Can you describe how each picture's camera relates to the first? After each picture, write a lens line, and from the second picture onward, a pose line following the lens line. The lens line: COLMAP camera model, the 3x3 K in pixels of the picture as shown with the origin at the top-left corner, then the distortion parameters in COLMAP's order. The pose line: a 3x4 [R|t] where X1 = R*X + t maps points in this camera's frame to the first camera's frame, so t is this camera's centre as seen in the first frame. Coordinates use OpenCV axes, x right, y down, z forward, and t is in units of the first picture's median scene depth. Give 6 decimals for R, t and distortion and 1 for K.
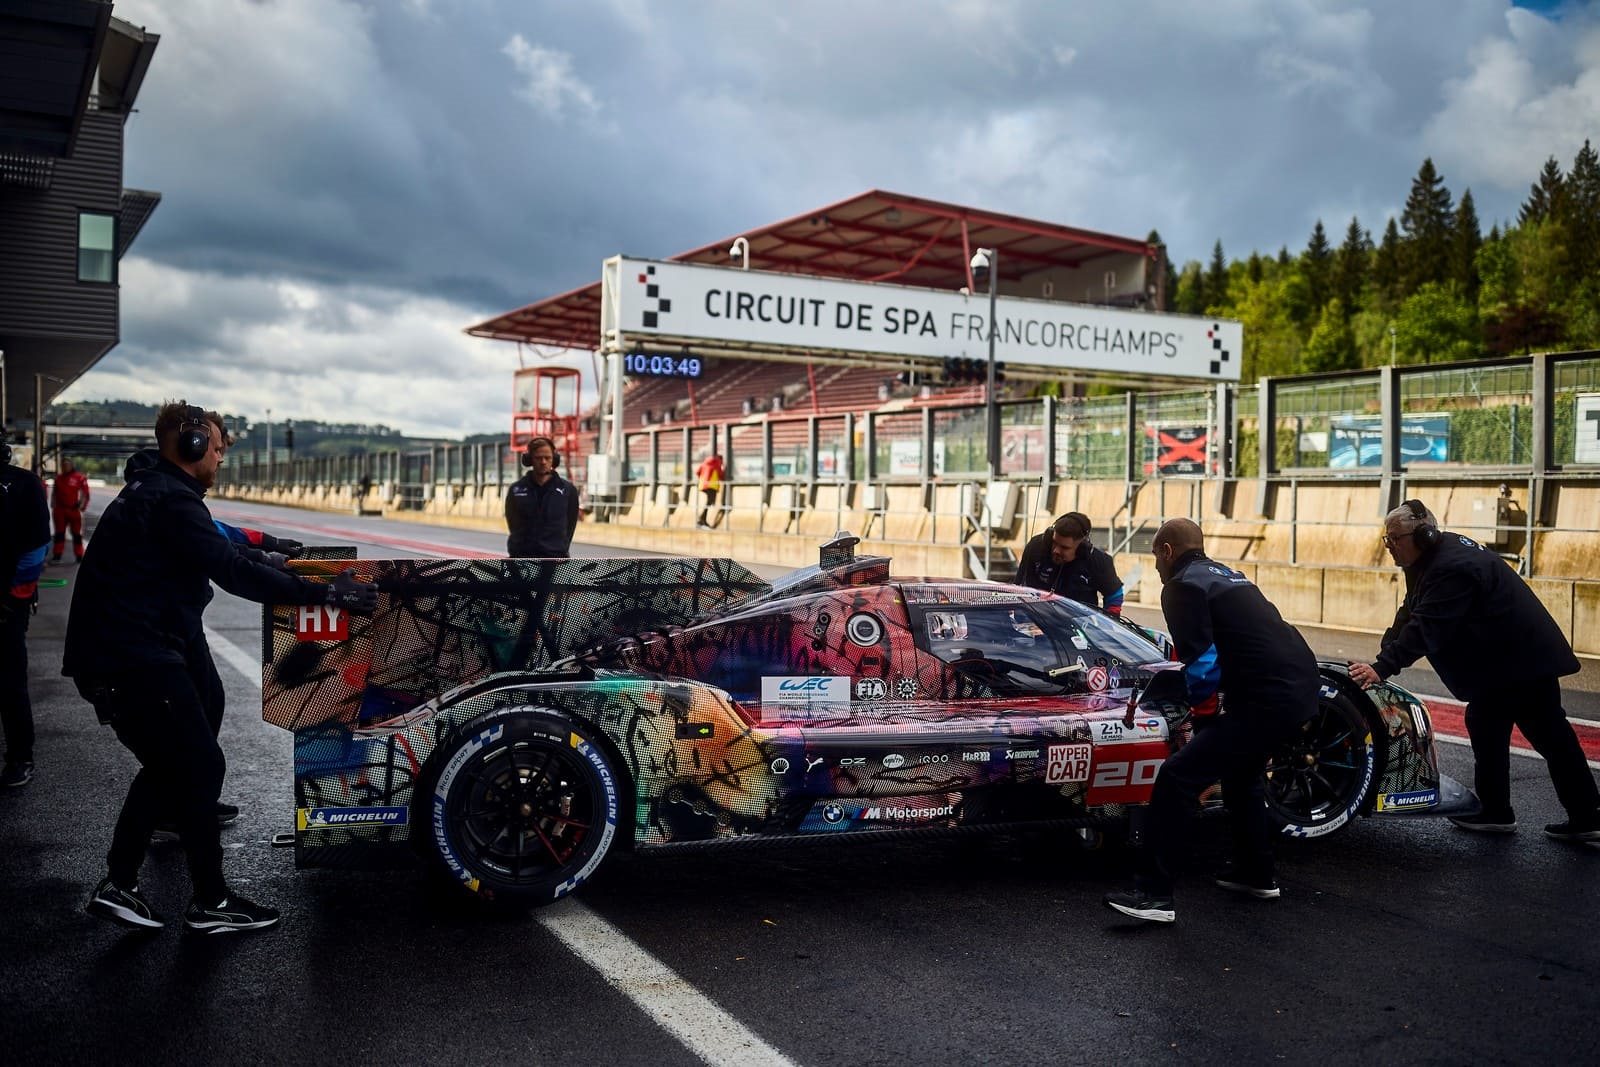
lens RADIAL K [[1639.3, 0, 794.4], [0, 1639.3, 524.6], [0, 0, 1]] dist [0.039092, 0.020162]
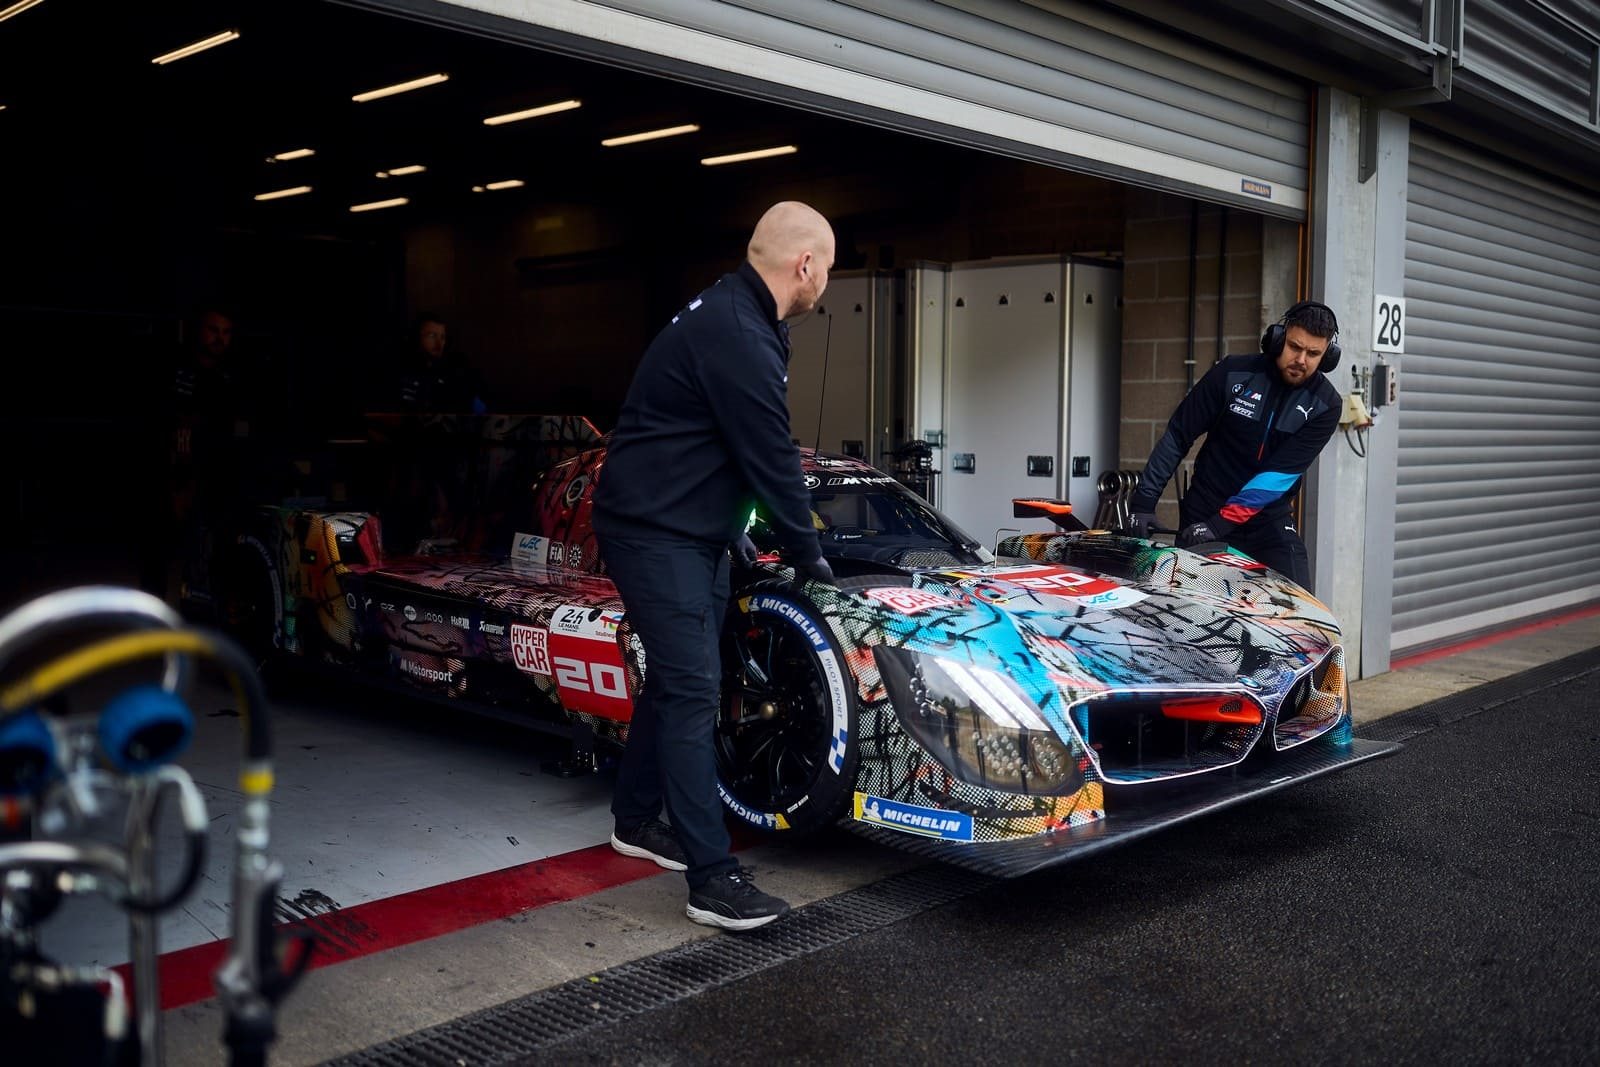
lens RADIAL K [[1639.3, 0, 794.4], [0, 1639.3, 524.6], [0, 0, 1]] dist [0.039092, 0.020162]
pose [[0.359406, 0.047028, -0.931996, 0.999005], [-0.034546, 0.998715, 0.037072, 0.048210], [0.932542, 0.018873, 0.360569, 0.838433]]
